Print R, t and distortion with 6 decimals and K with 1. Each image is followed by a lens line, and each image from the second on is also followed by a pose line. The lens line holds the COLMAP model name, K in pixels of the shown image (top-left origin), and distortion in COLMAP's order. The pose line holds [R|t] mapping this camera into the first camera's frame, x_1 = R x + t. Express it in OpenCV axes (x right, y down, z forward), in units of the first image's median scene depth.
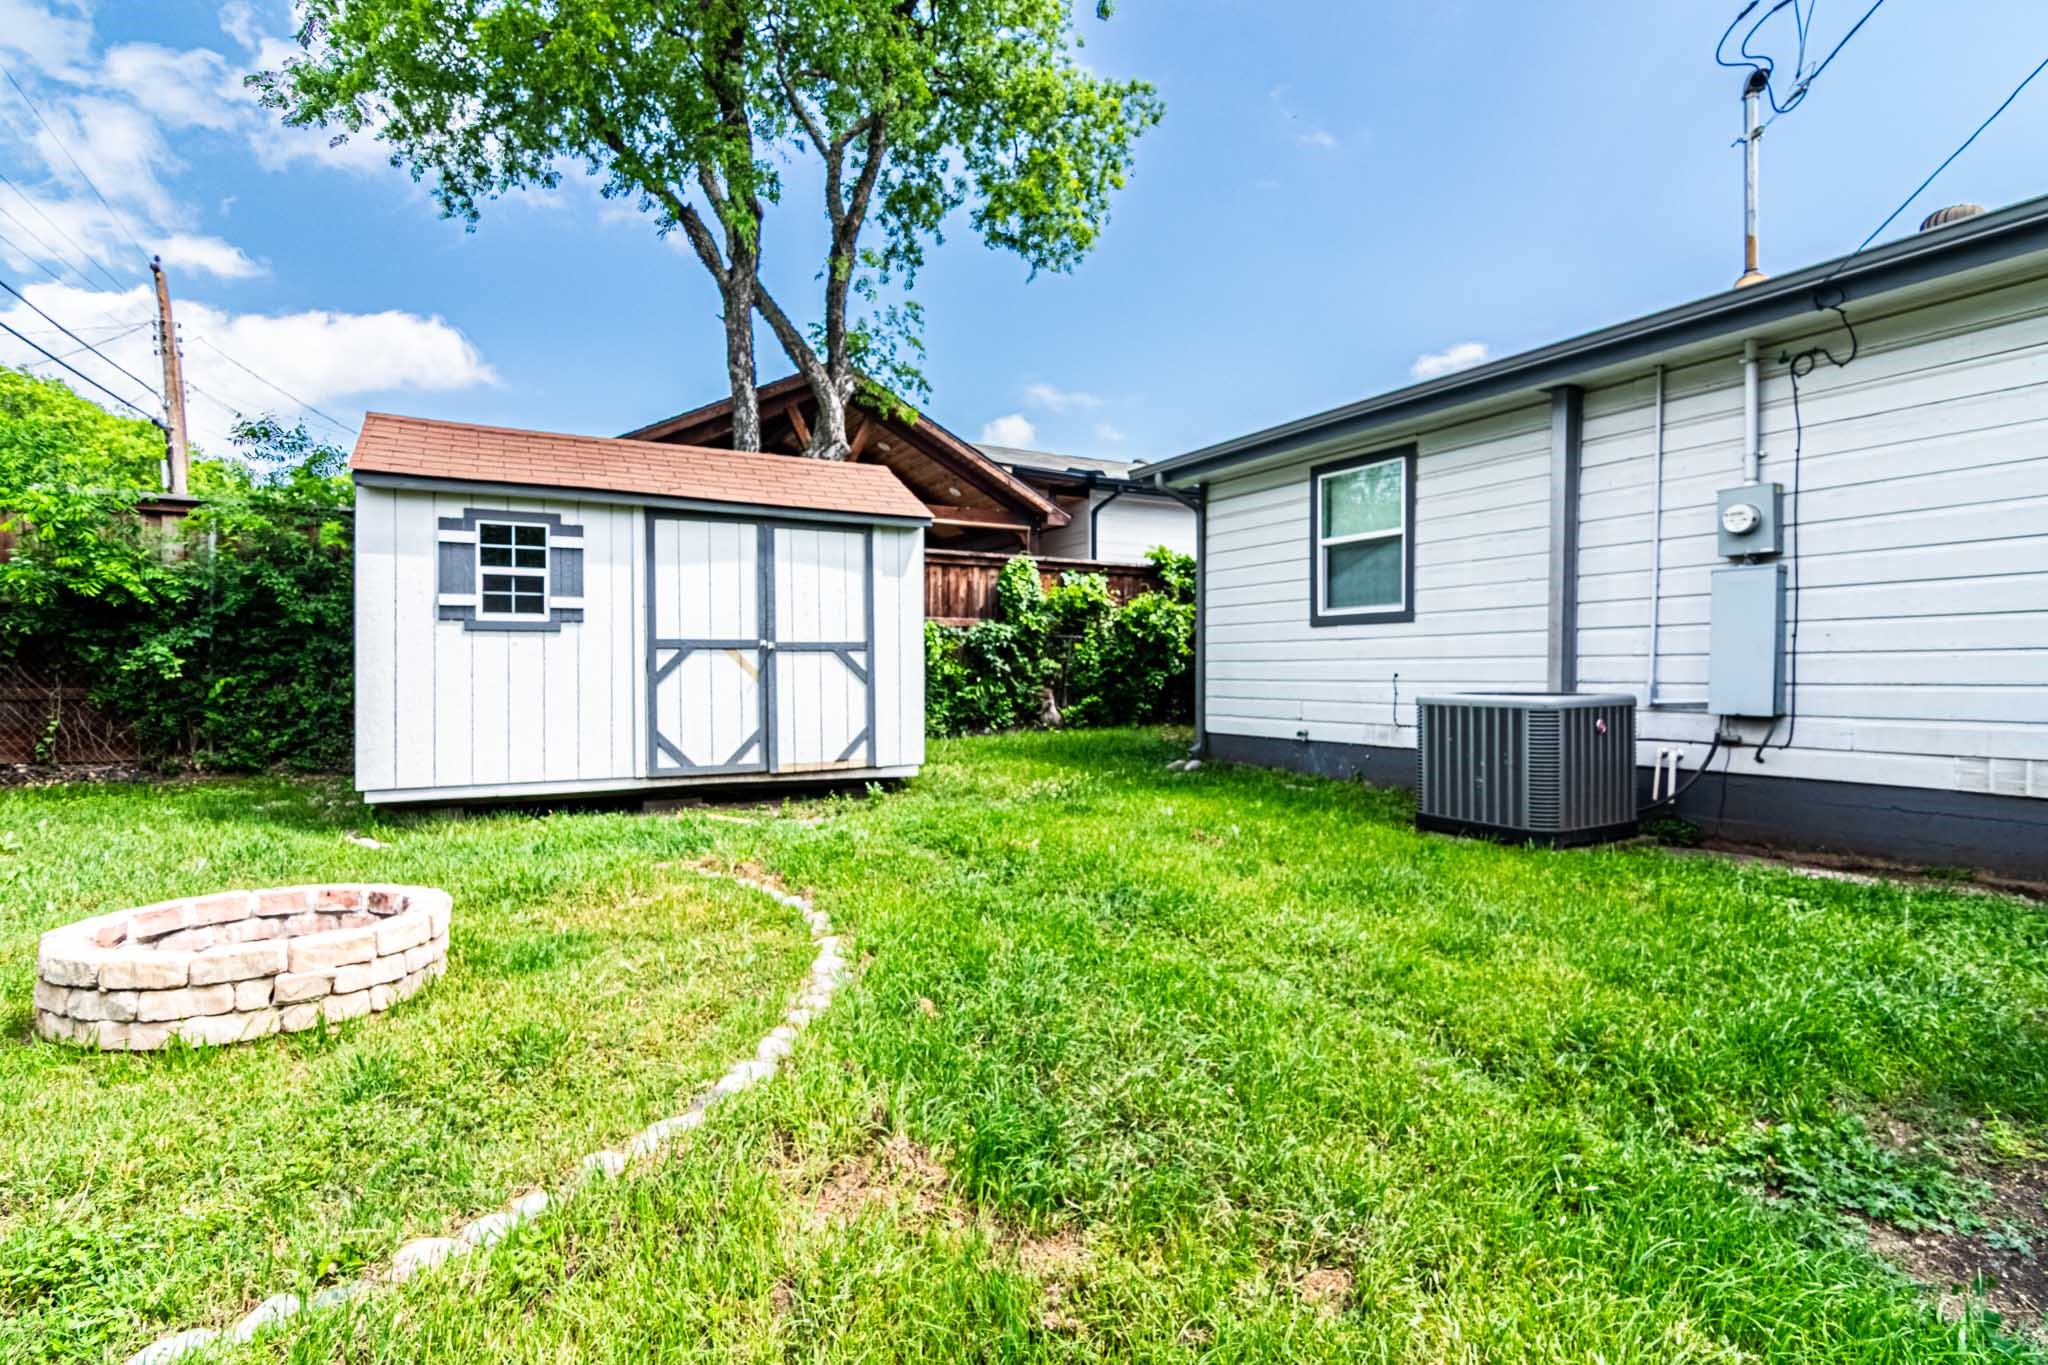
lens RADIAL K [[997.2, 0, 1032.0], [0, 997.2, 674.5], [0, 0, 1]] dist [-0.001614, 0.000021]
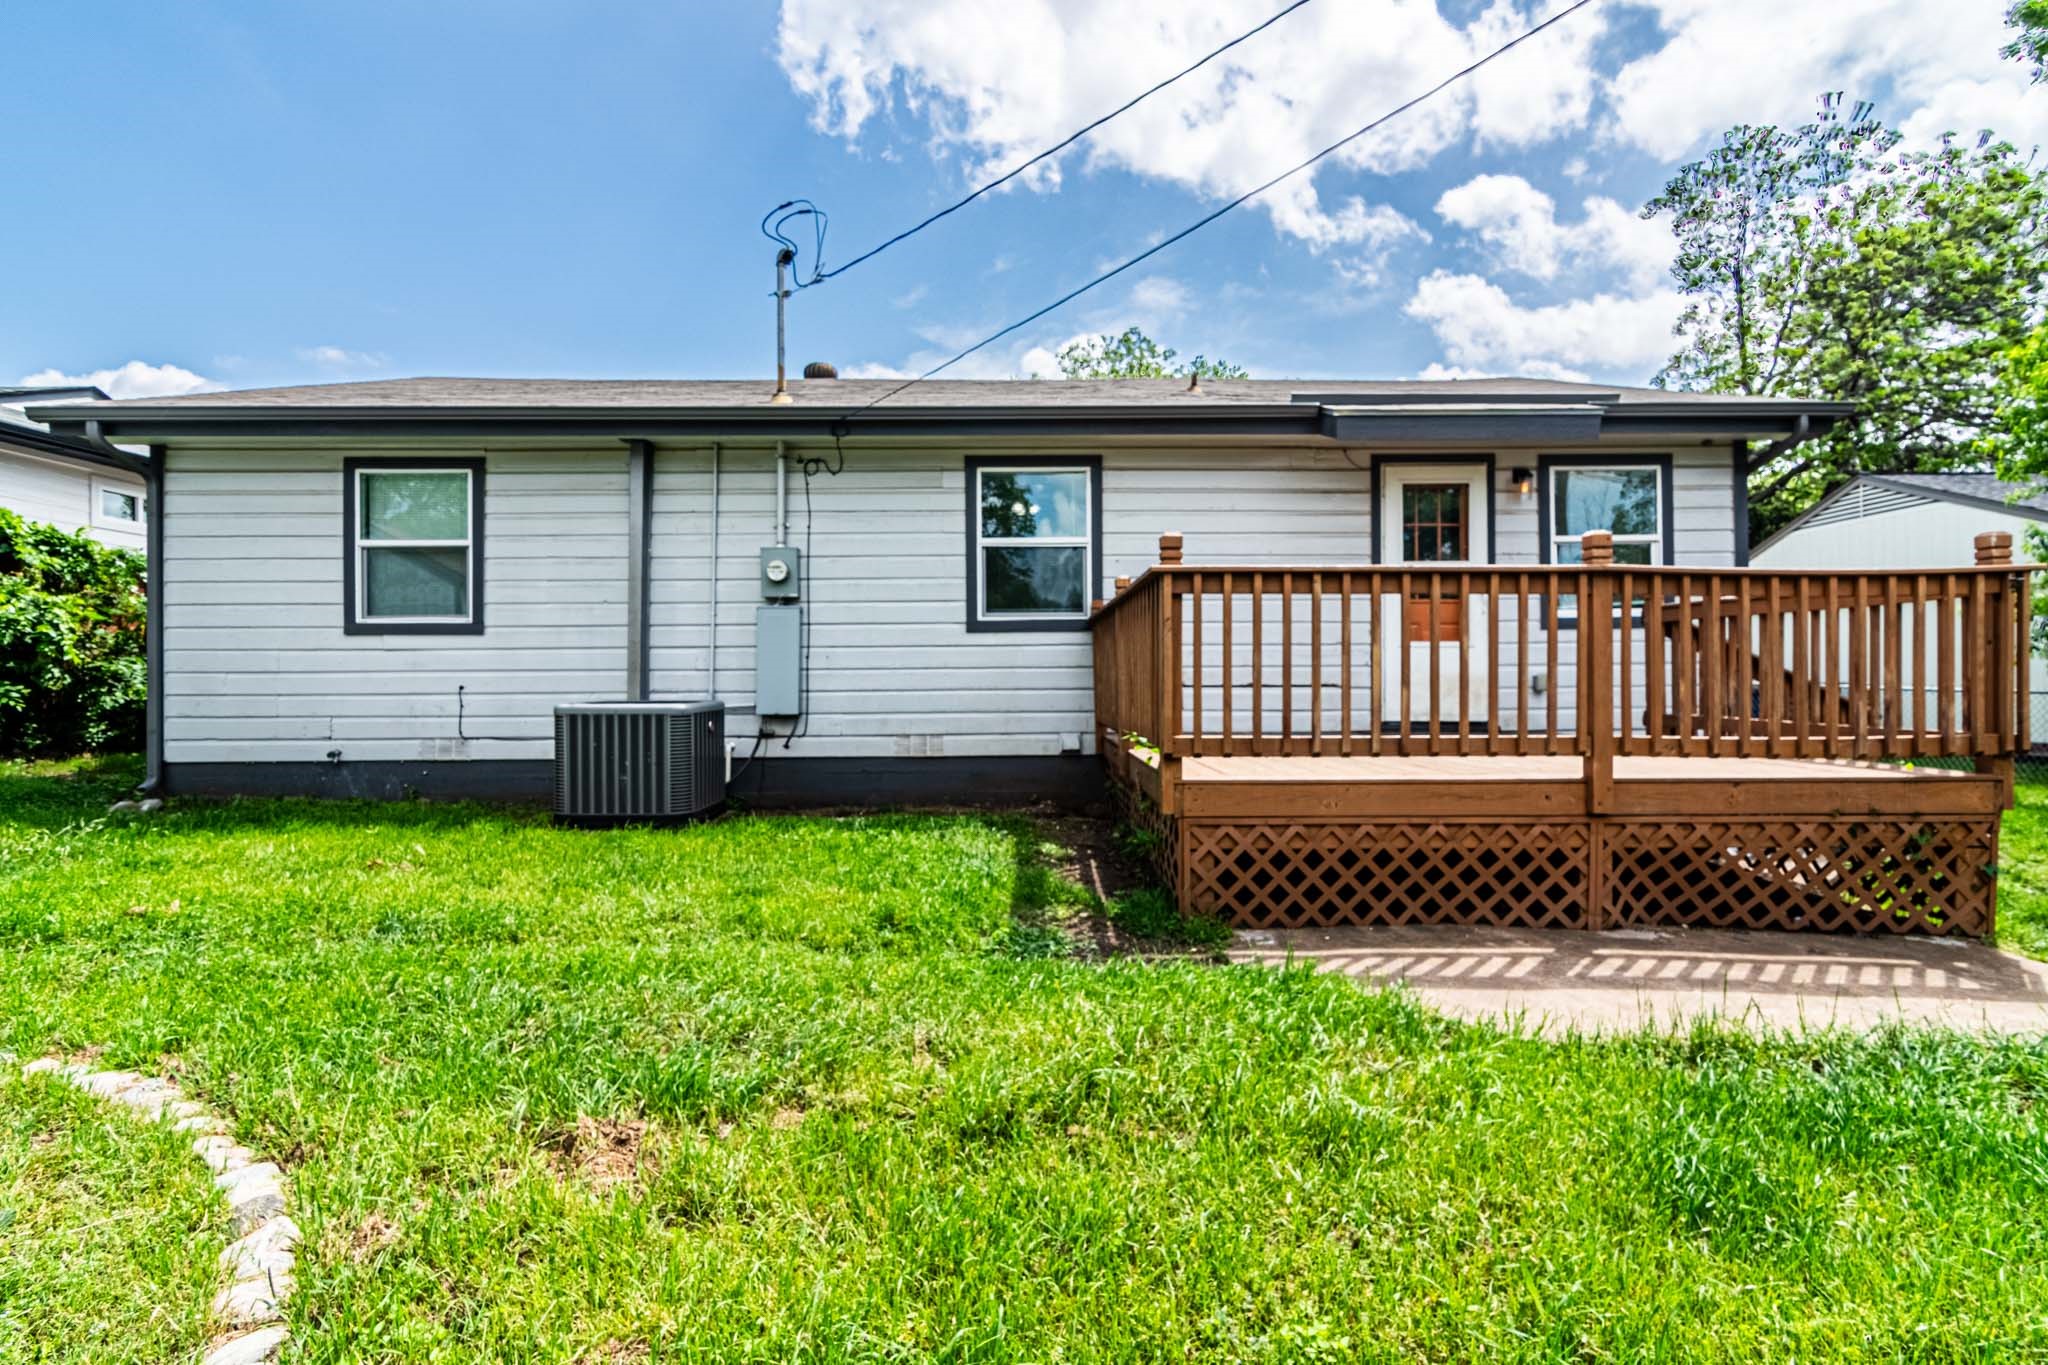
lens RADIAL K [[1010.5, 0, 1043.6], [0, 1010.5, 681.4], [0, 0, 1]] dist [-0.001792, 0.000097]
pose [[0.479353, -0.002741, 0.877618, -0.243566], [0.006763, 0.999977, -0.000570, -0.001123], [-0.877596, 0.006208, 0.479360, 0.011069]]
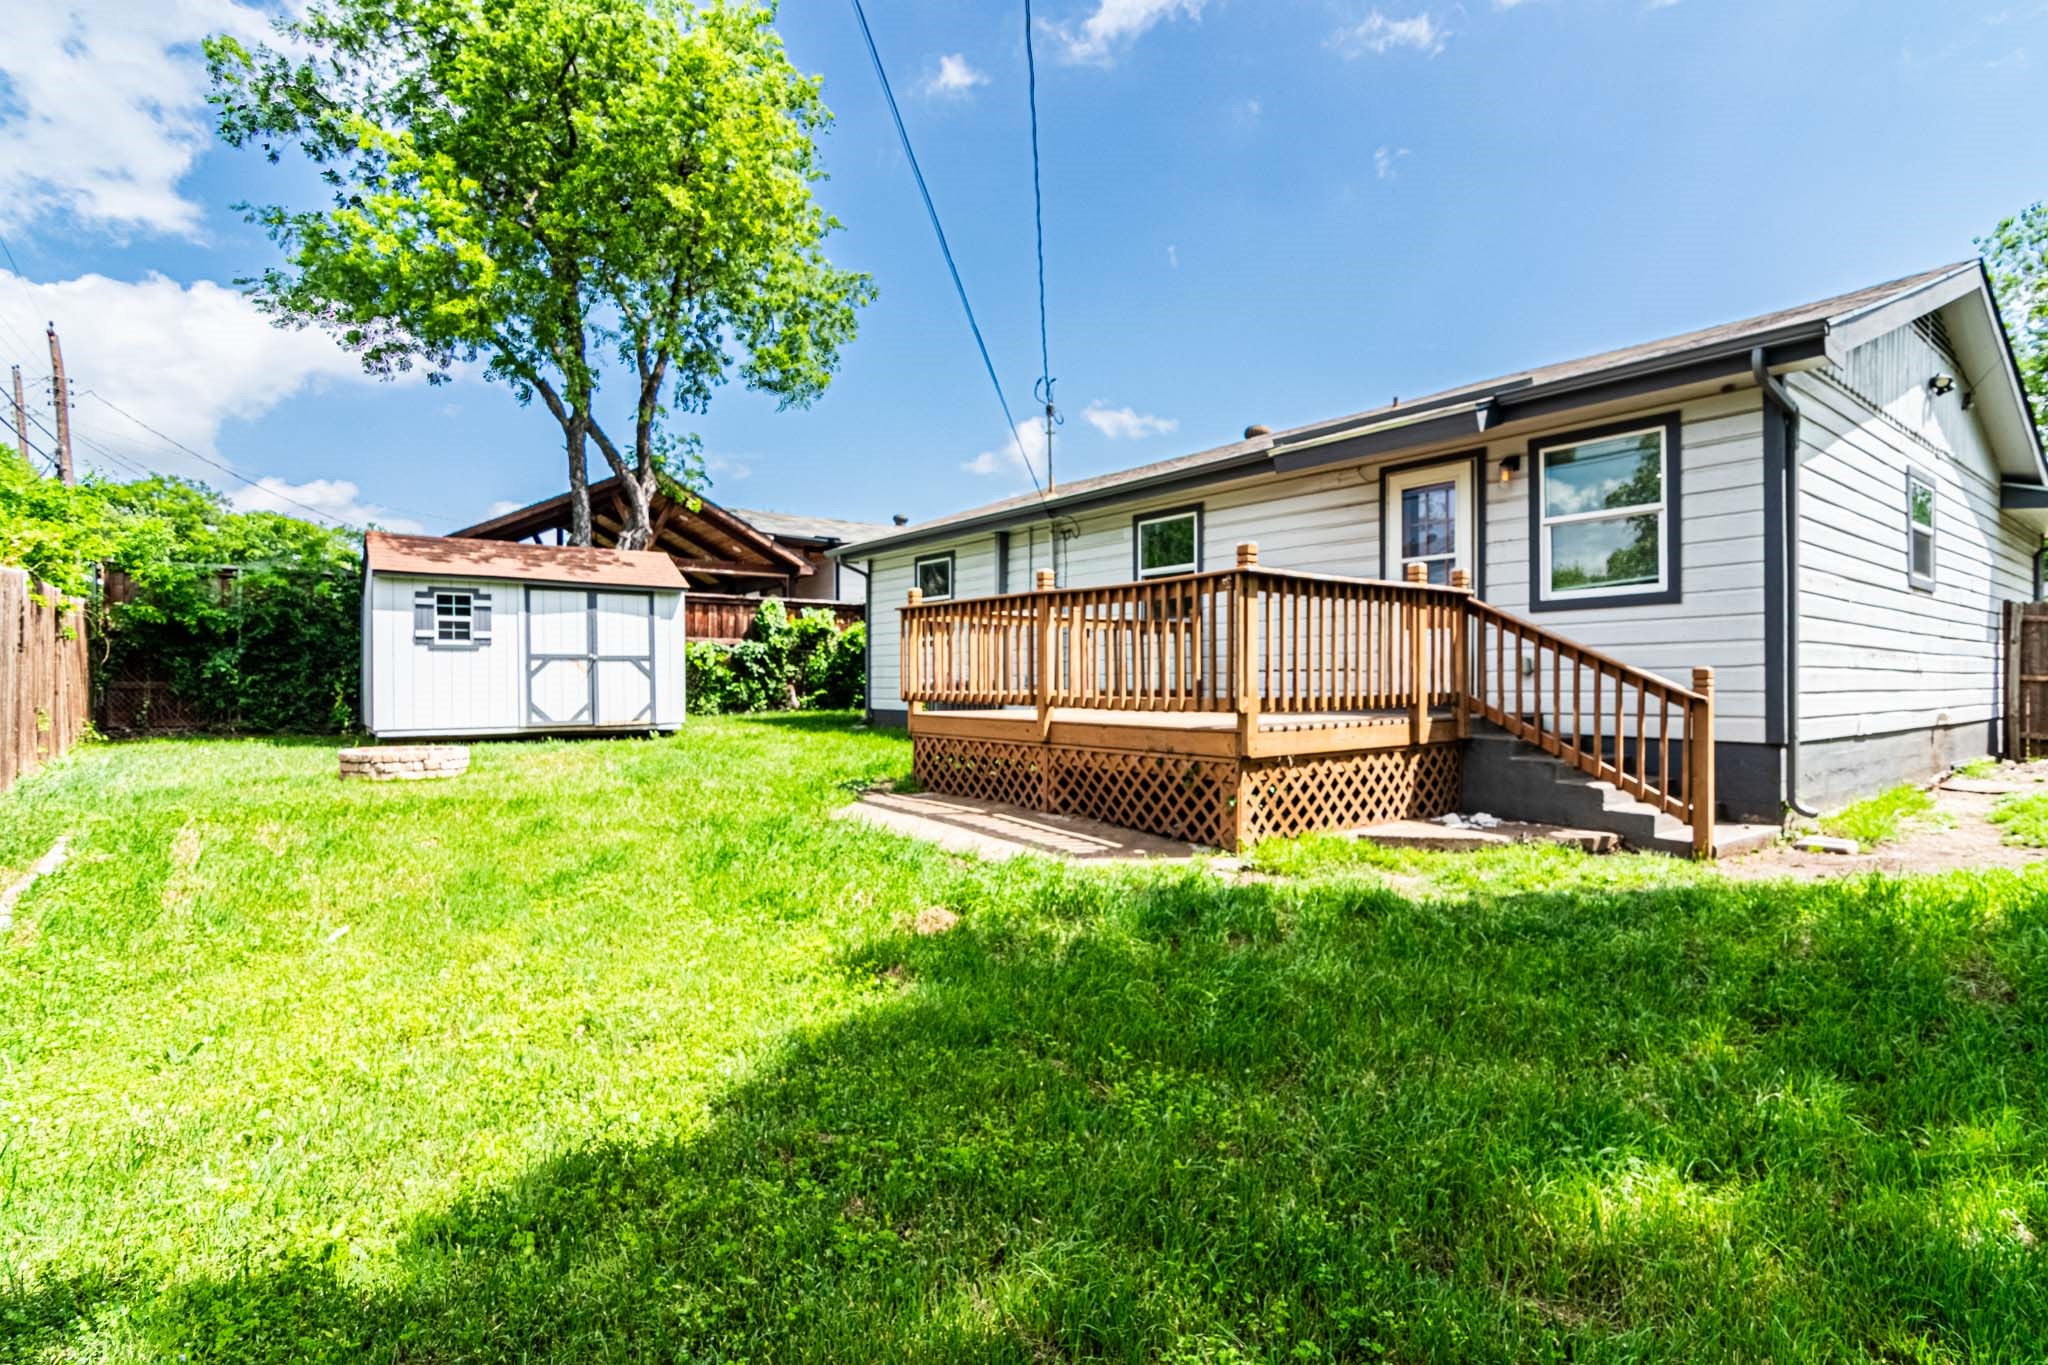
lens RADIAL K [[1010.5, 0, 1043.6], [0, 1010.5, 681.4], [0, 0, 1]] dist [-0.001792, 0.000097]
pose [[0.989122, -0.001617, 0.147090, 0.267045], [0.002132, 0.999992, -0.003341, 0.022238], [-0.147083, 0.003618, 0.989118, -0.915983]]
